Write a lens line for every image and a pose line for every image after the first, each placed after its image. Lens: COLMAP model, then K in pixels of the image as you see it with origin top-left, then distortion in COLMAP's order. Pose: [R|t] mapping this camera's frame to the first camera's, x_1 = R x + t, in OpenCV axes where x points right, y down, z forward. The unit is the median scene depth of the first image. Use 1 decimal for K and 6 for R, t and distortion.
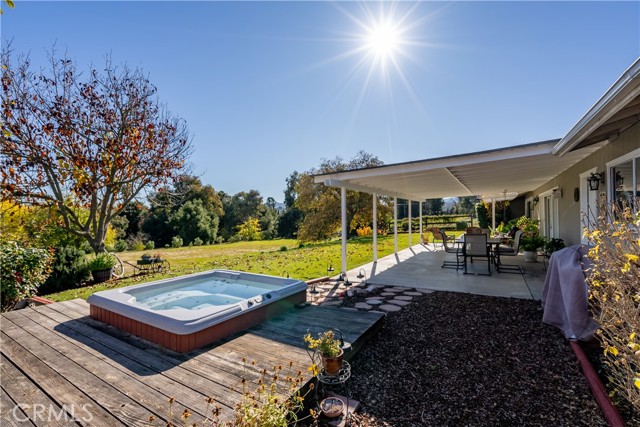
lens RADIAL K [[288.8, 0, 320.0], [0, 288.8, 211.3], [0, 0, 1]] dist [-0.002171, 0.000102]
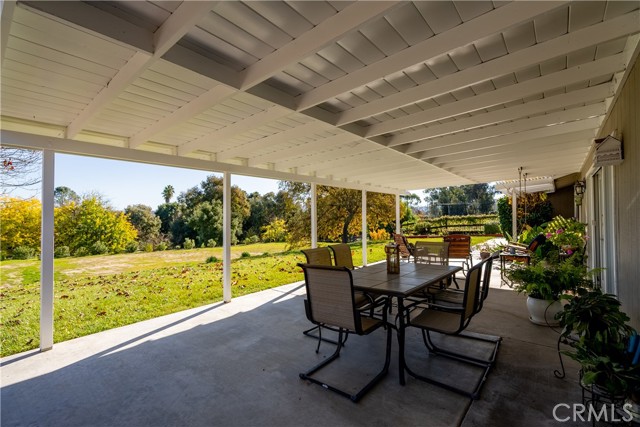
lens RADIAL K [[288.8, 0, 319.7], [0, 288.8, 215.0], [0, 0, 1]] dist [-0.002171, 0.000102]
pose [[0.987138, -0.001352, -0.159864, 0.083241], [0.002956, 0.999948, 0.009797, 0.002244], [0.159842, -0.010144, 0.987090, 0.094085]]
